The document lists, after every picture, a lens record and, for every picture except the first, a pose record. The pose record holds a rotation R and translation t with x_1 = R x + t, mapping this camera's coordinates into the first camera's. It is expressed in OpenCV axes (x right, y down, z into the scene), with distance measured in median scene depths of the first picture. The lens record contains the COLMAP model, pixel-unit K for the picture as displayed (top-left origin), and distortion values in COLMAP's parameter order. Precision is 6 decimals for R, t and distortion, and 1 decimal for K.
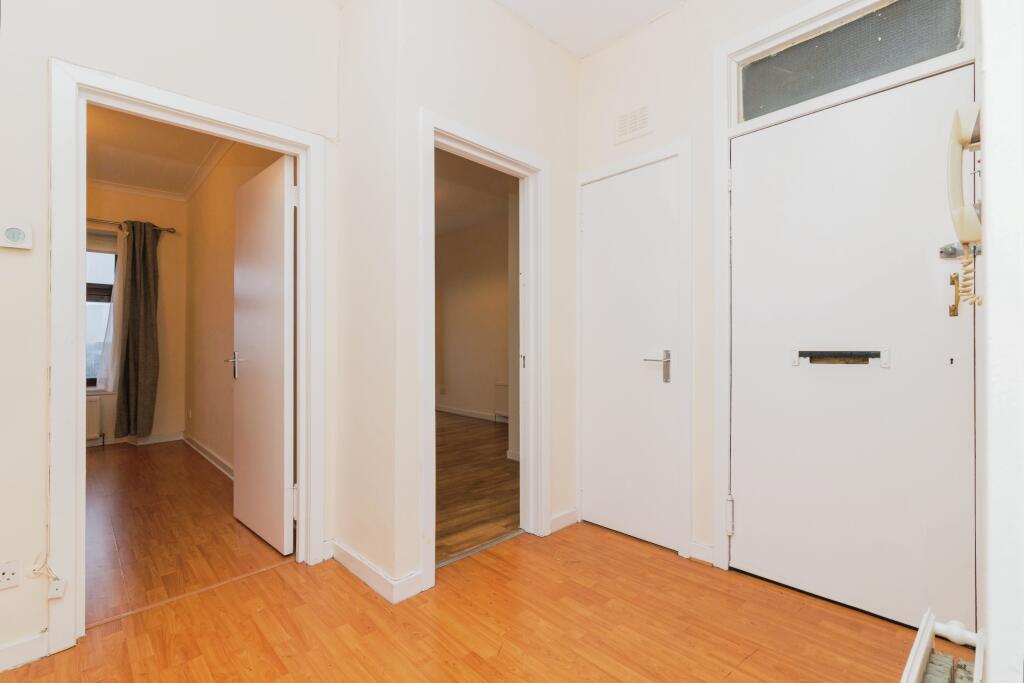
lens RADIAL K [[464.9, 0, 512.6], [0, 464.9, 343.1], [0, 0, 1]] dist [0.000630, 0.000230]
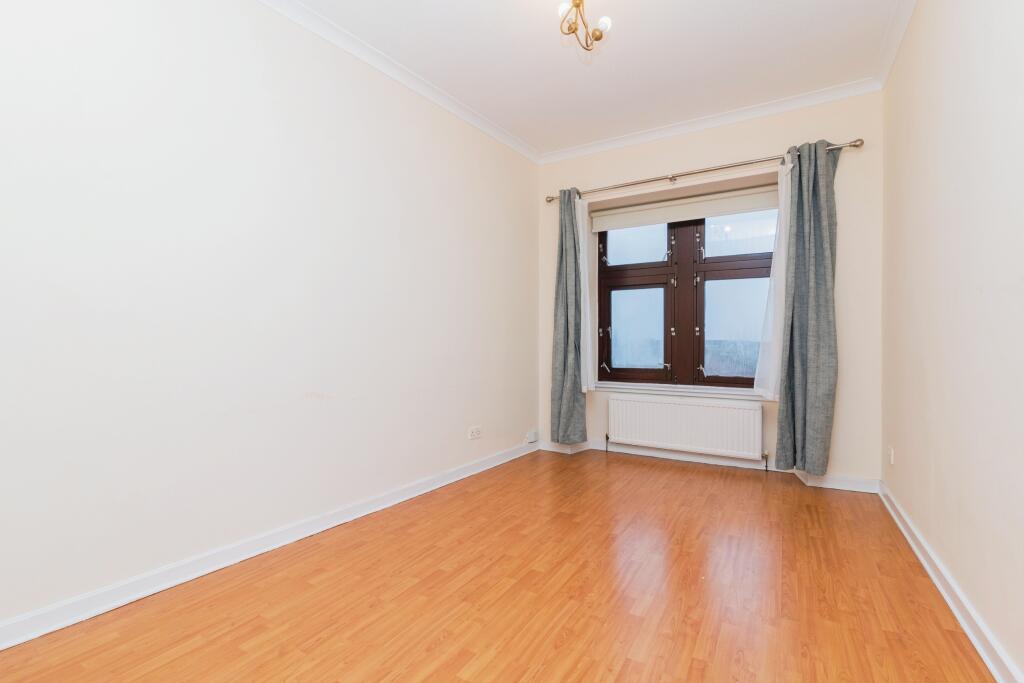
lens RADIAL K [[464.9, 0, 512.0], [0, 464.9, 343.1], [0, 0, 1]] dist [0.000630, 0.000230]
pose [[0.307540, -0.005345, -0.951520, -0.309823], [0.000273, 0.999985, -0.005529, 0.021486], [0.951535, 0.001441, 0.307537, 0.403899]]
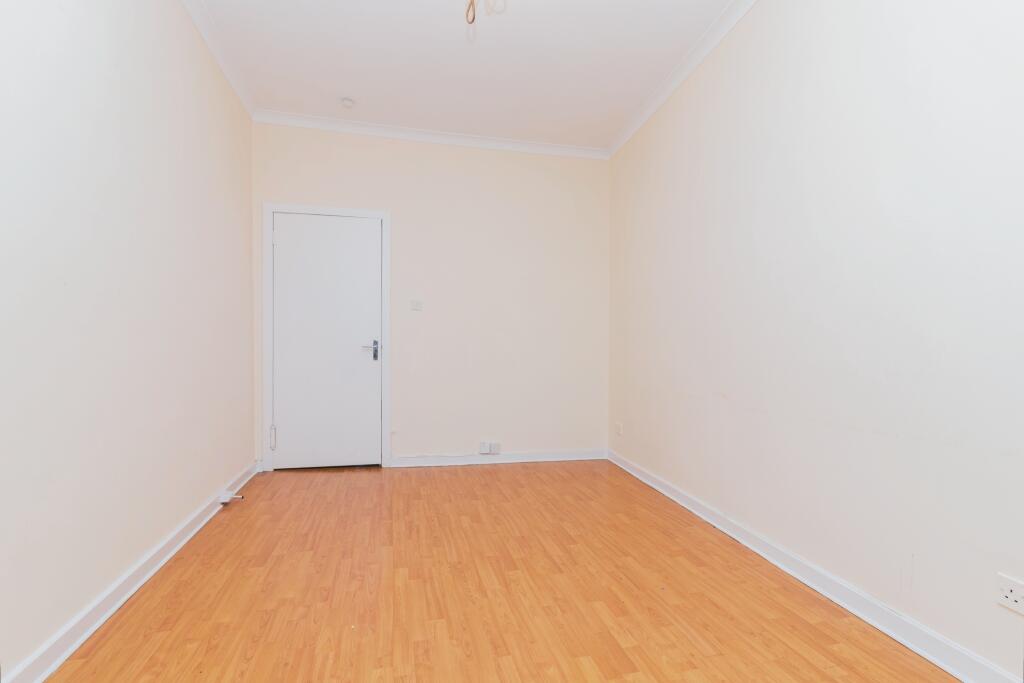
lens RADIAL K [[464.9, 0, 511.9], [0, 464.9, 342.5], [0, 0, 1]] dist [0.000630, 0.000230]
pose [[-0.888184, -0.001312, 0.459487, -1.167103], [-0.005217, 0.999960, -0.007229, 0.024021], [-0.459459, -0.008818, -0.888155, 1.172239]]
